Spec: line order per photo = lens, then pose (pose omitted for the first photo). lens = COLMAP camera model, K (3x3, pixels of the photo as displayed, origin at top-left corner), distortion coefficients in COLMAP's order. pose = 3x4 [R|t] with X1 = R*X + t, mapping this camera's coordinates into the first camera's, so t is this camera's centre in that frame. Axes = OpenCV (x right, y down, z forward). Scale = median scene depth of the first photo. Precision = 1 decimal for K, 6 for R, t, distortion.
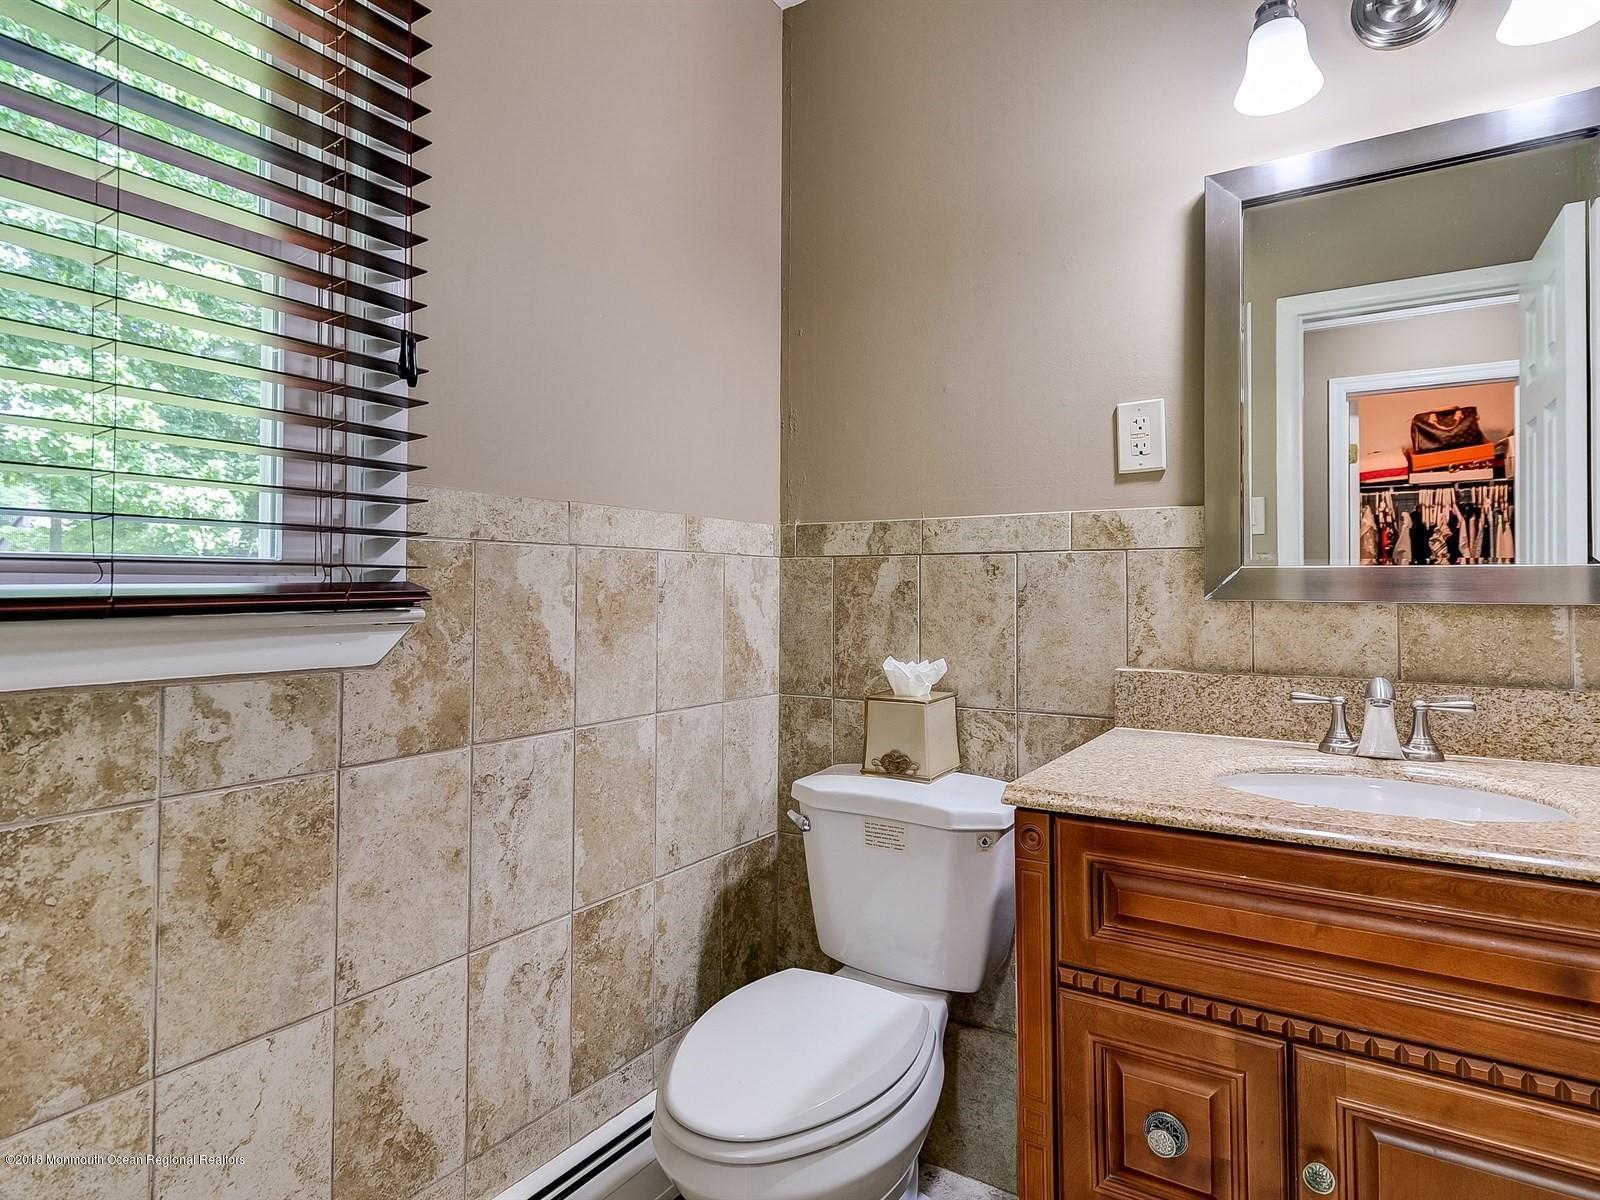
lens RADIAL K [[903.9, 0, 799.1], [0, 903.9, 591.4], [0, 0, 1]] dist [-0.019151, -0.000186]
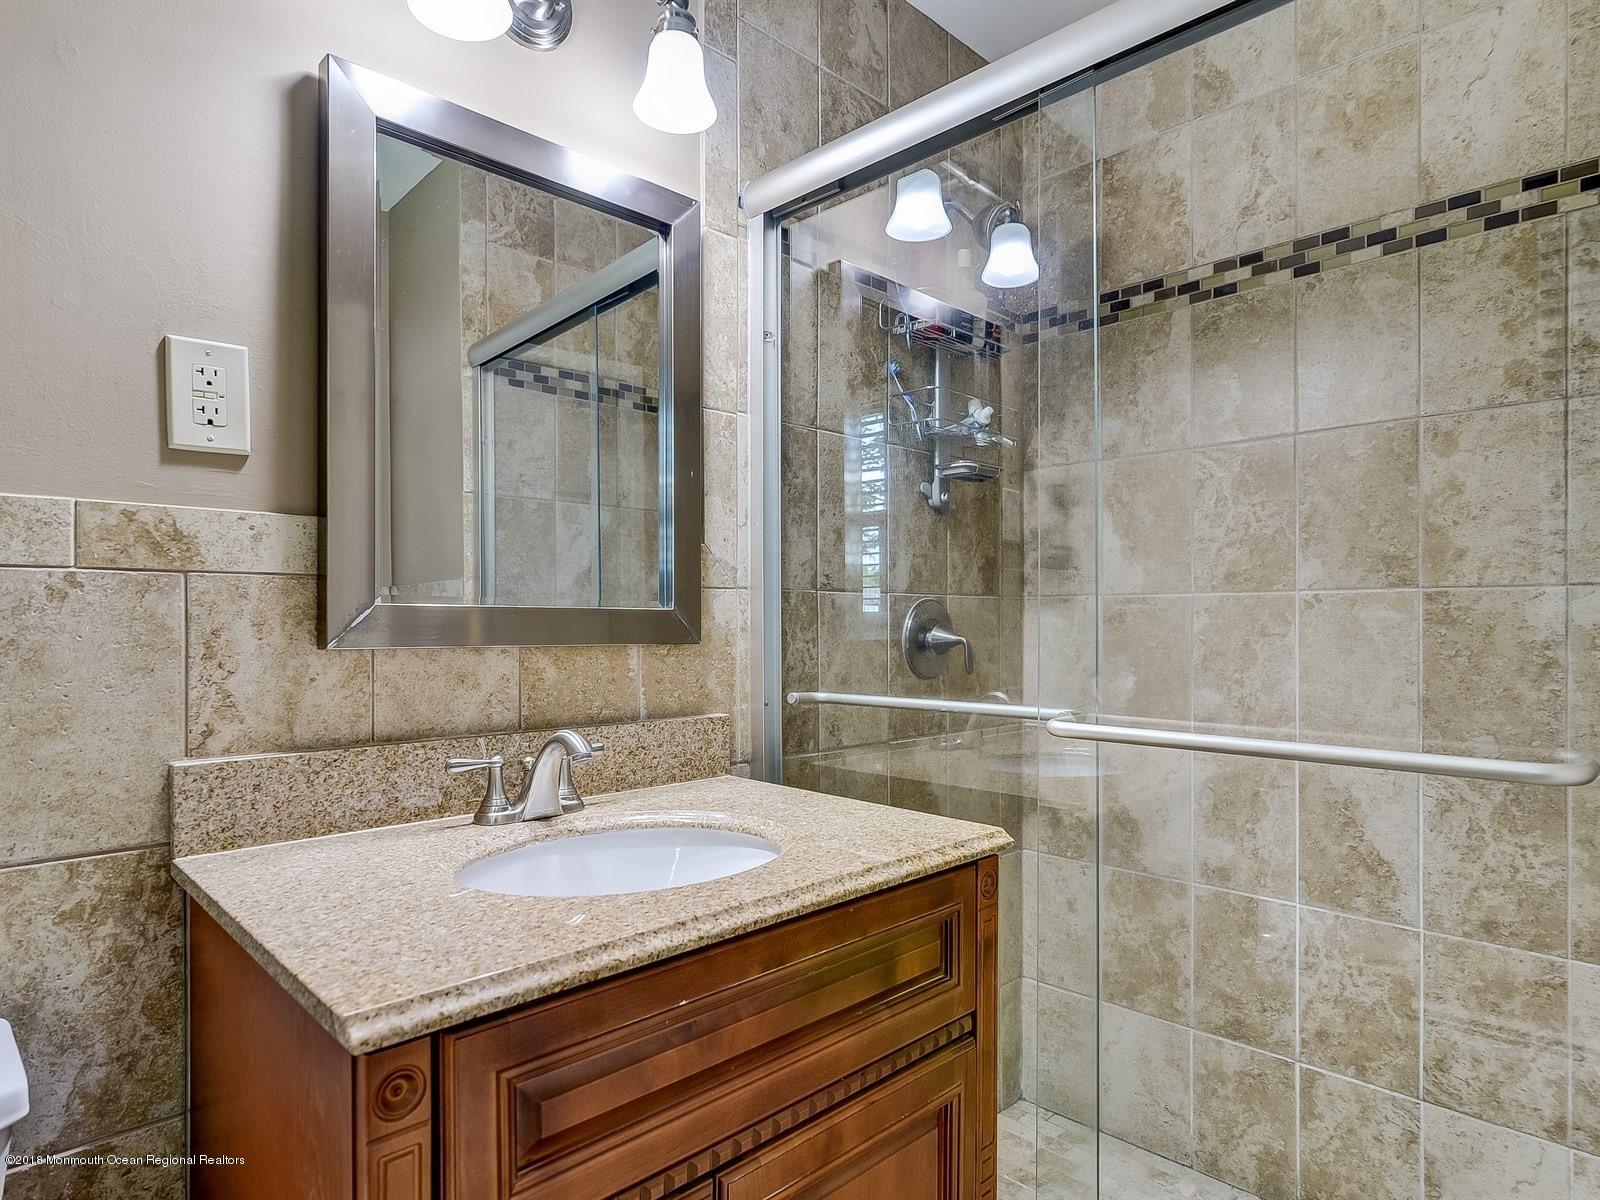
lens RADIAL K [[903.9, 0, 825.5], [0, 903.9, 623.4], [0, 0, 1]] dist [-0.019151, -0.000186]
pose [[0.208408, -0.000943, 0.978042, -0.158088], [0.004772, 0.999989, -0.000053, -0.008380], [-0.978030, 0.004678, 0.208410, 0.450164]]
